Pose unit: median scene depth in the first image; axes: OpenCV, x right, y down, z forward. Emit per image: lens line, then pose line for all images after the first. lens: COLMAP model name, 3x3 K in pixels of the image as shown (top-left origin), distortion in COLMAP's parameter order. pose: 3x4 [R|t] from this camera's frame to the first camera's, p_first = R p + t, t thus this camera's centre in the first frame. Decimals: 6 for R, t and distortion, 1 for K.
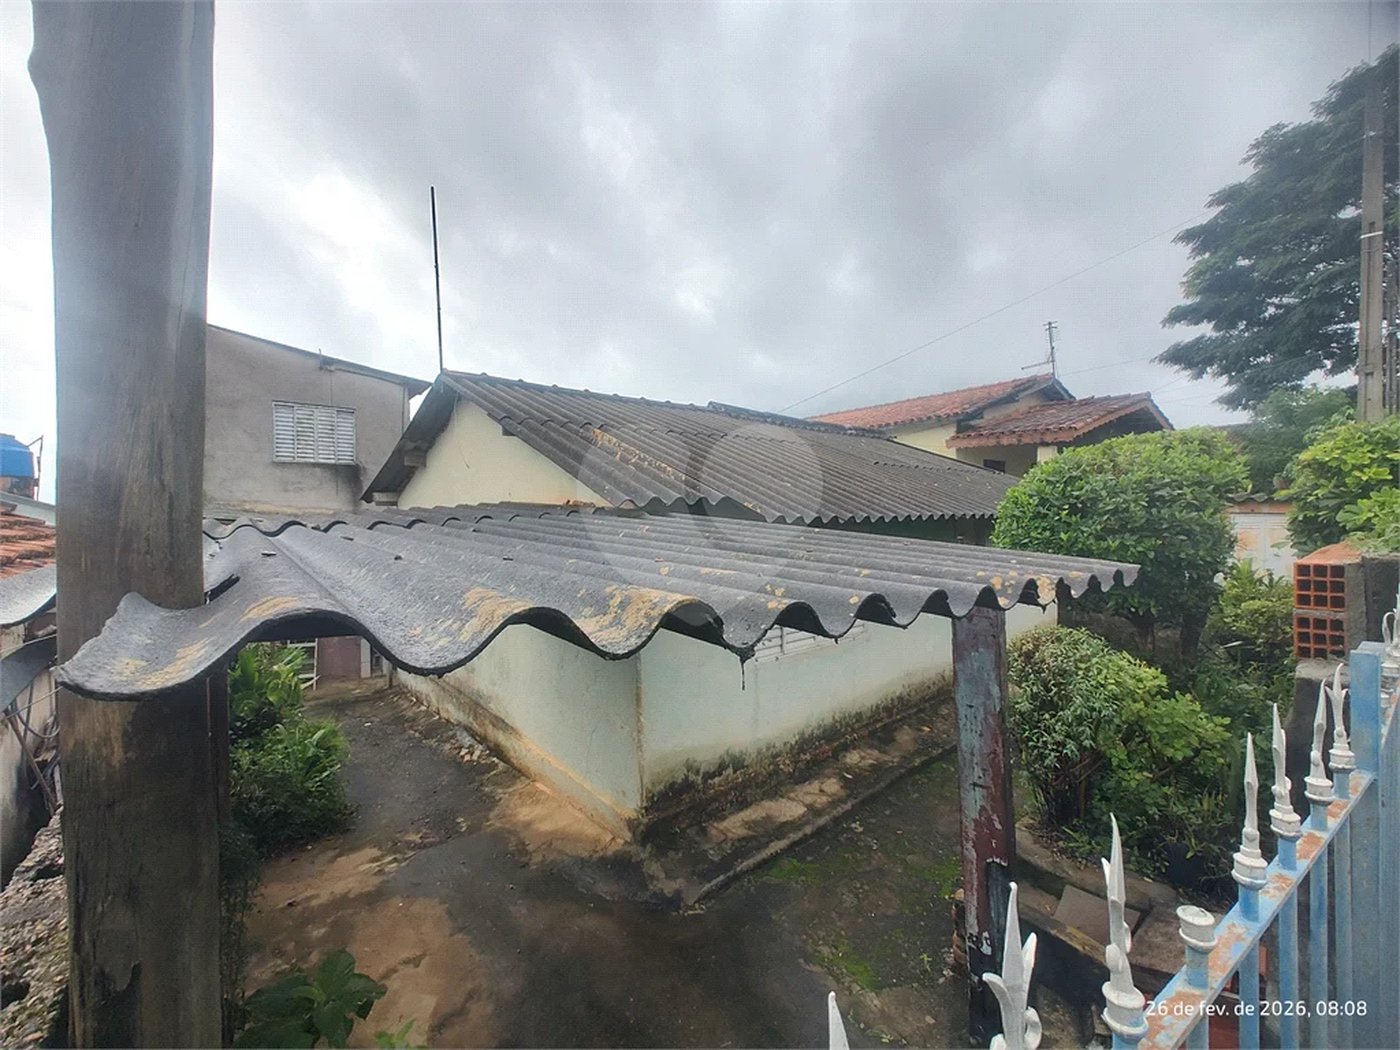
lens RADIAL K [[579.6, 0, 694.7], [0, 579.6, 521.7], [0, 0, 1]] dist [0.008736, -0.003333]
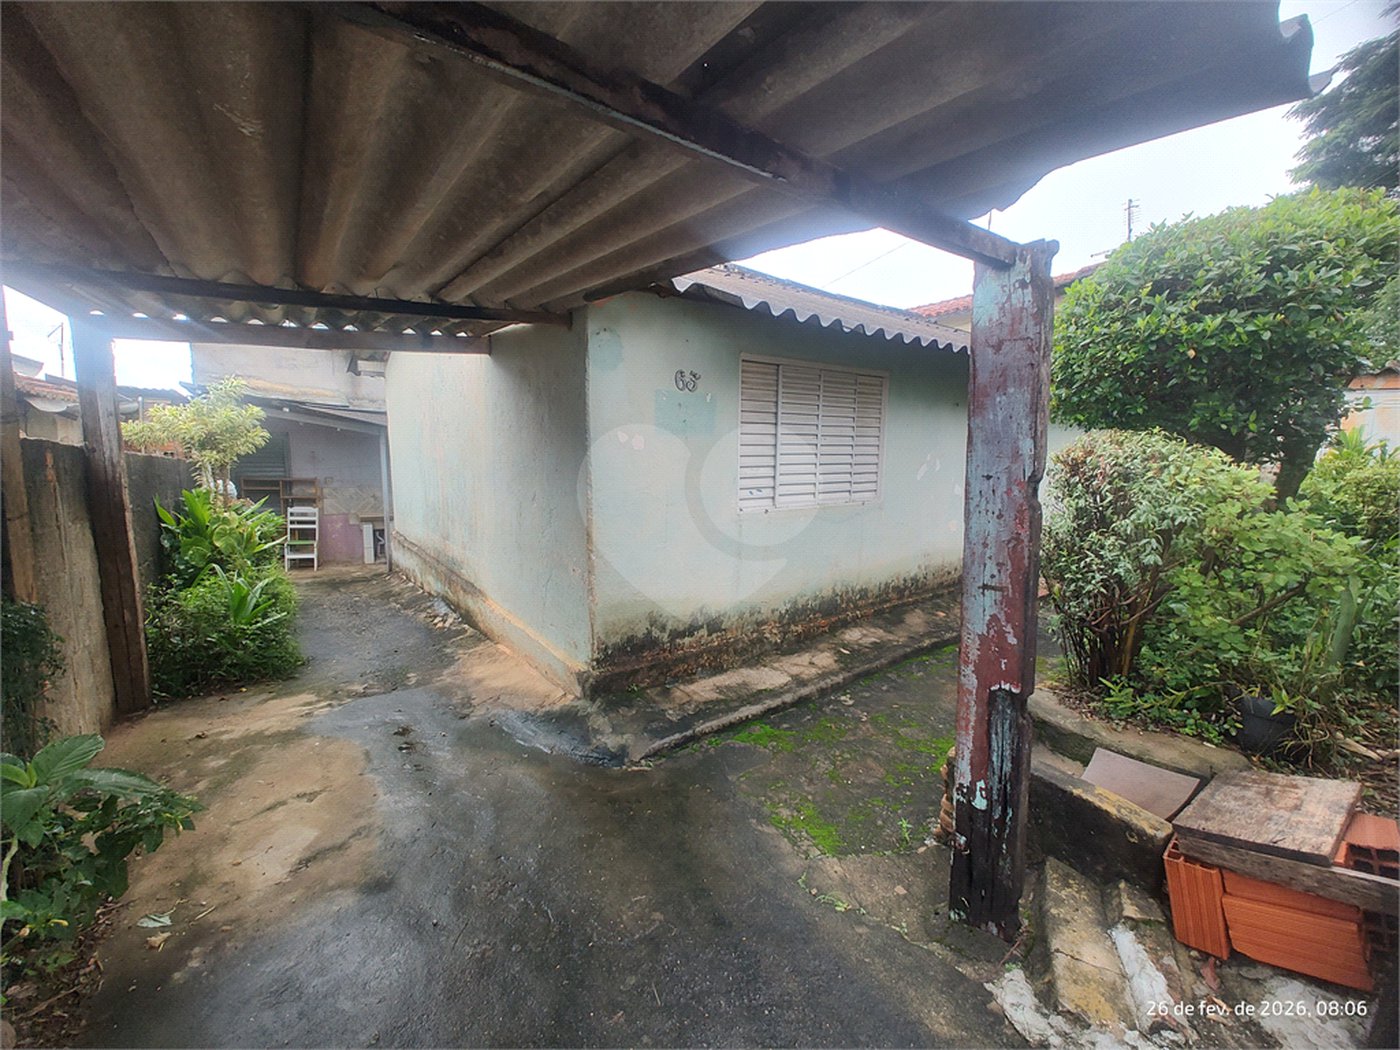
lens RADIAL K [[579.6, 0, 696.8], [0, 579.6, 522.6], [0, 0, 1]] dist [0.008736, -0.003333]
pose [[0.997959, 0.035007, -0.053401, 0.095394], [-0.028557, 0.992711, 0.117085, 0.172562], [0.057111, -0.115321, 0.991685, 0.163326]]
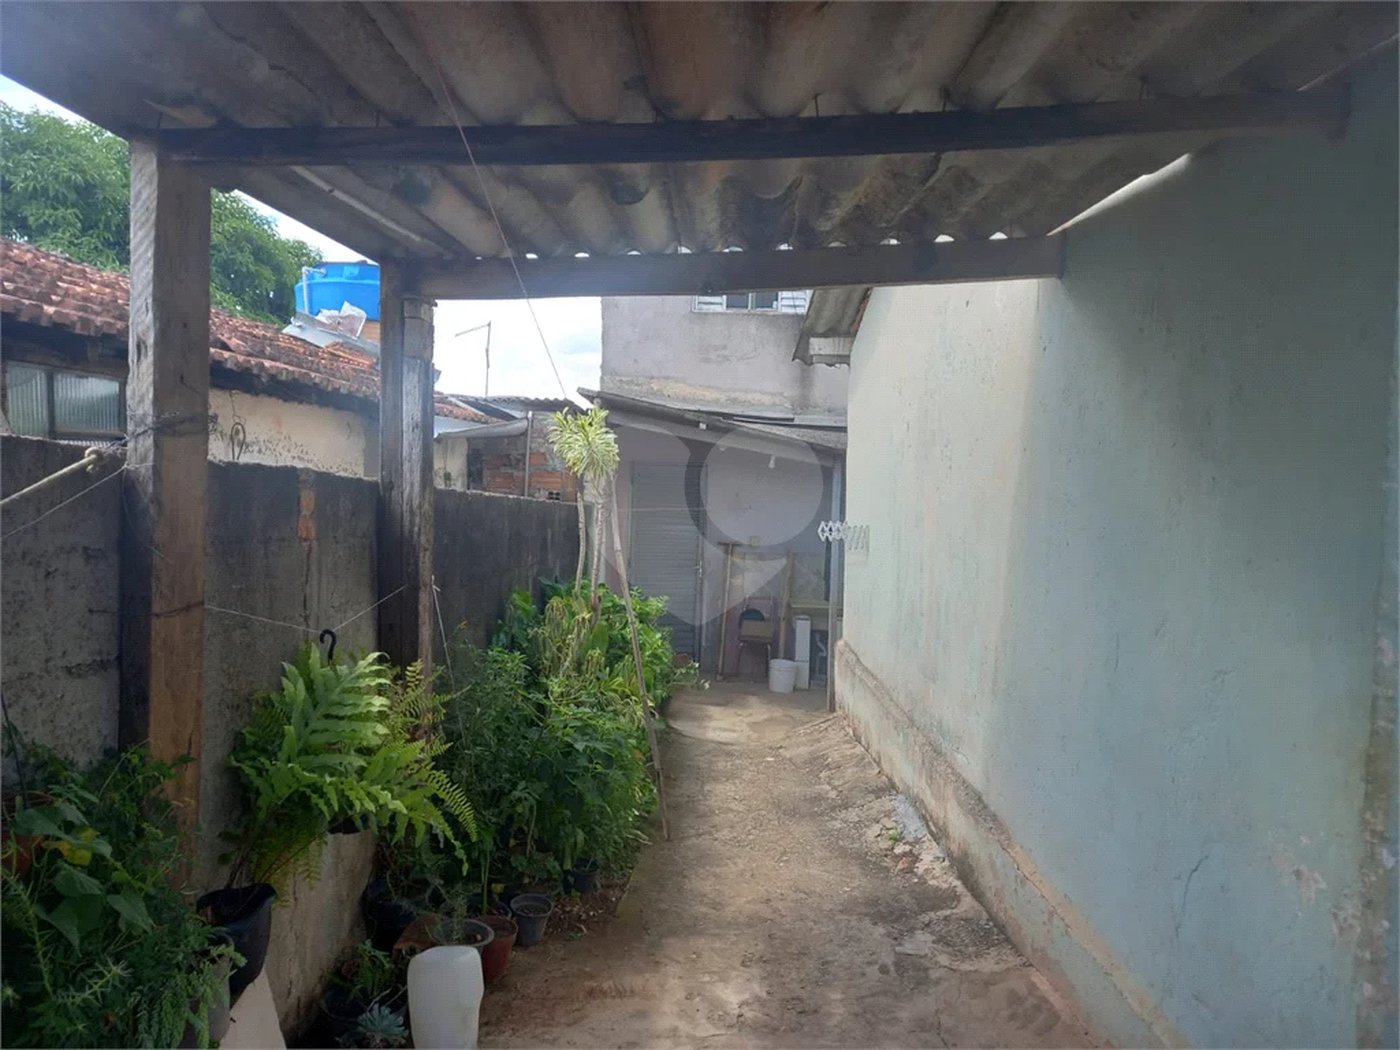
lens RADIAL K [[1030.2, 0, 699.7], [0, 1030.2, 514.3], [0, 0, 1]] dist [0.022865, -0.011115]
pose [[0.770043, 0.057637, -0.635383, -0.038891], [-0.045593, 0.998336, 0.035305, 0.172441], [0.636361, 0.001782, 0.771389, 0.421578]]
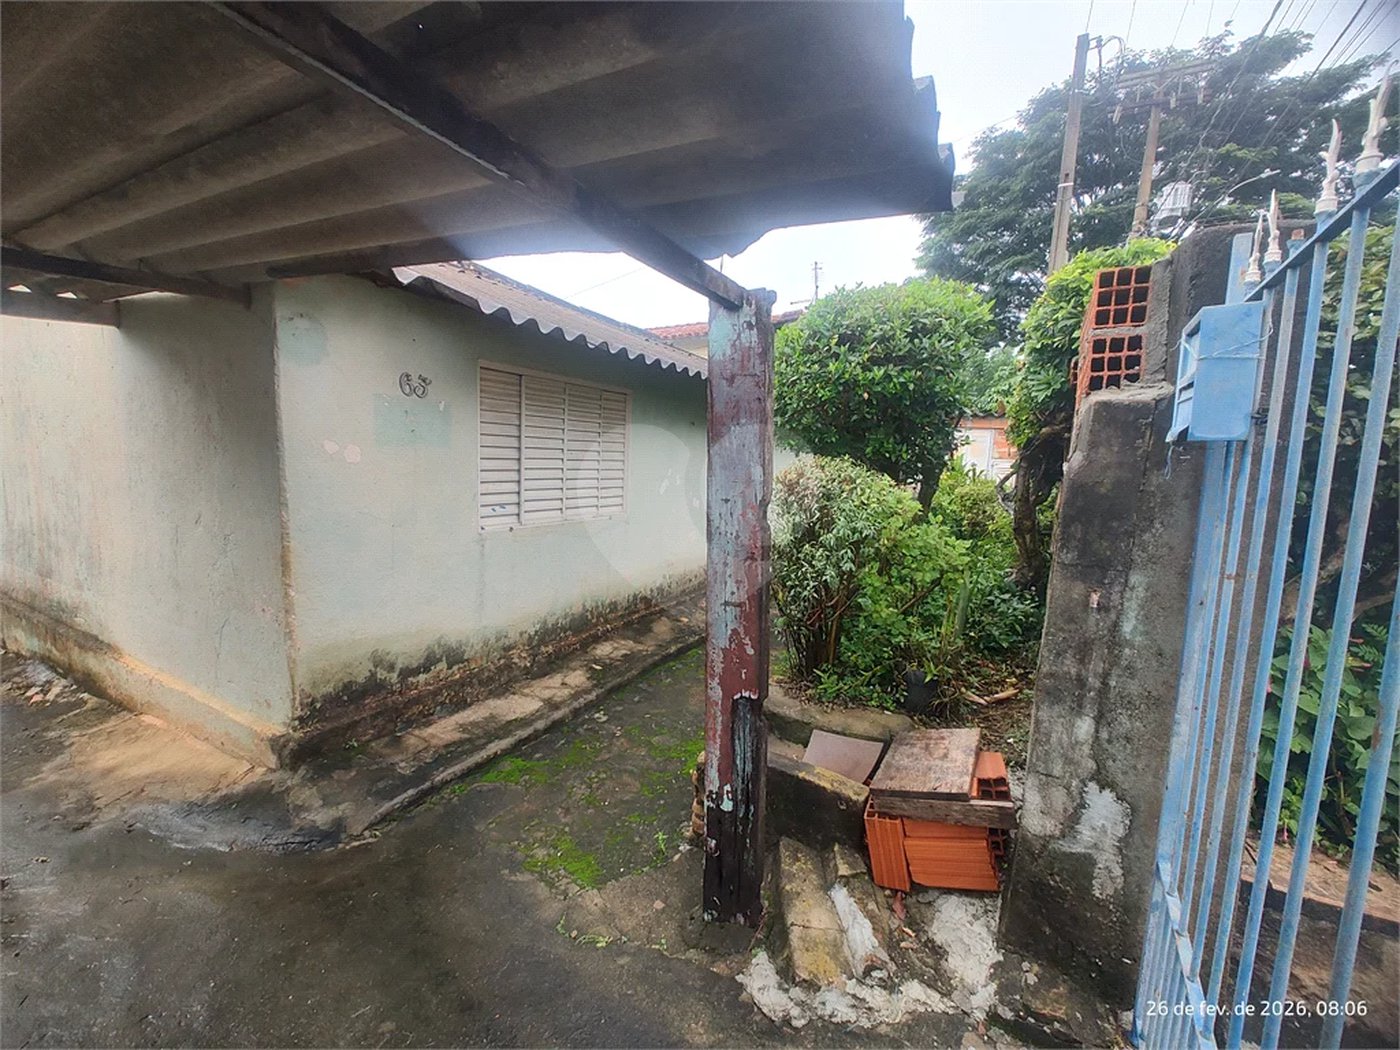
lens RADIAL K [[579.6, 0, 695.4], [0, 579.6, 524.6], [0, 0, 1]] dist [0.008736, -0.003333]
pose [[0.931413, 0.011143, 0.363793, 0.096112], [-0.046548, 0.994970, 0.088702, 0.162941], [-0.360975, -0.099552, 0.927247, 0.183494]]
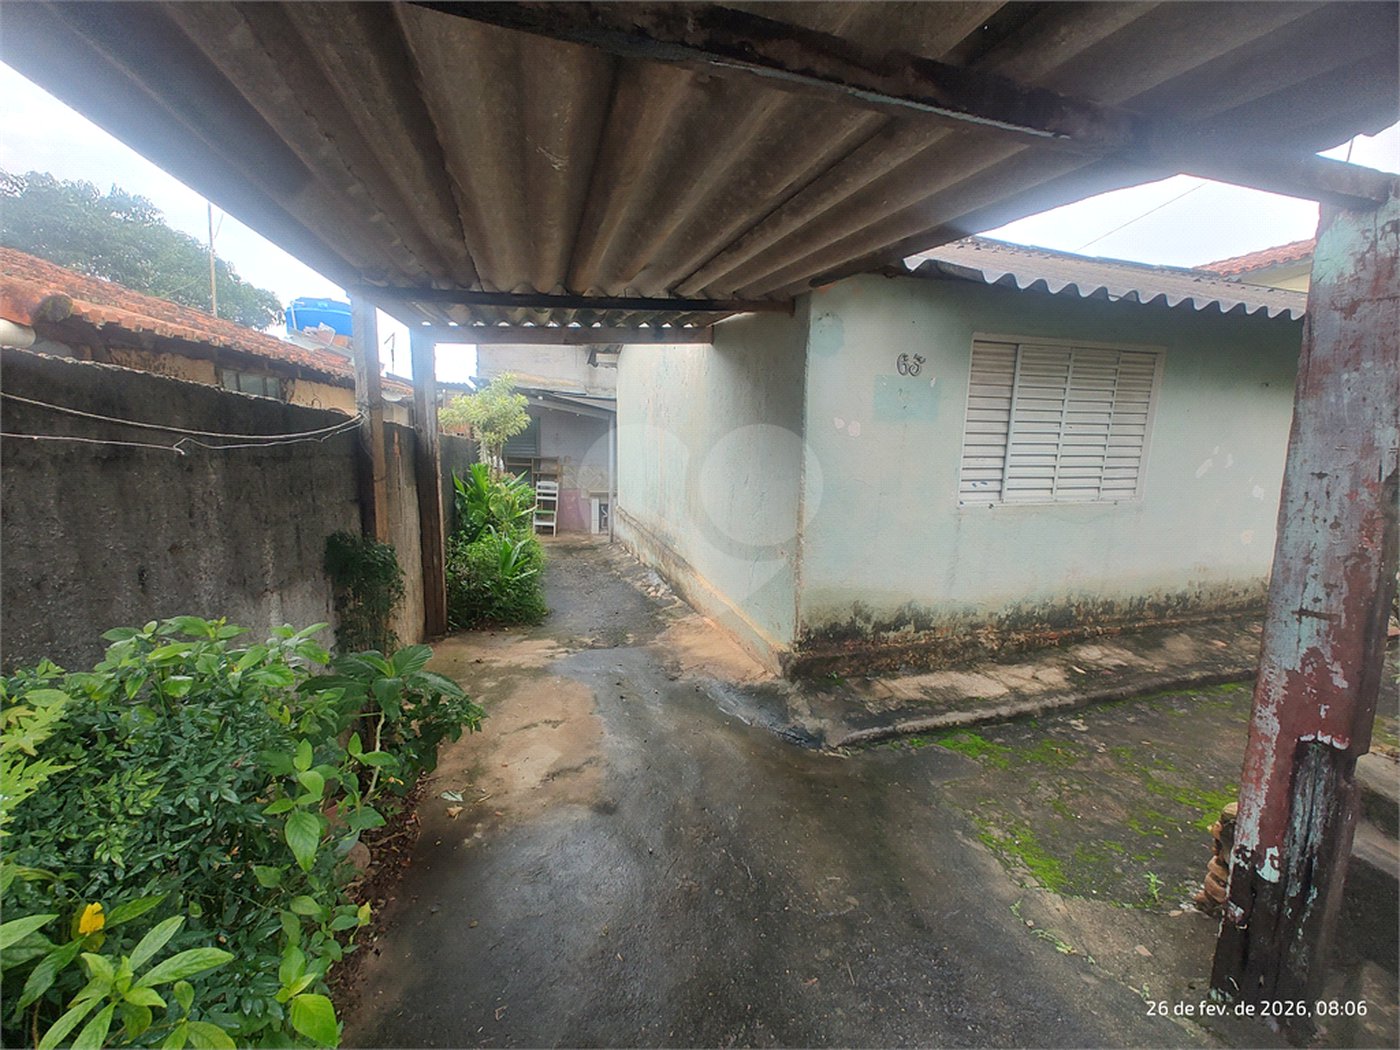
lens RADIAL K [[579.6, 0, 697.8], [0, 579.6, 523.3], [0, 0, 1]] dist [0.008736, -0.003333]
pose [[0.921914, 0.098240, -0.374730, 0.080864], [-0.043018, 0.987290, 0.152997, 0.174254], [0.384998, -0.124929, 0.914423, 0.148257]]
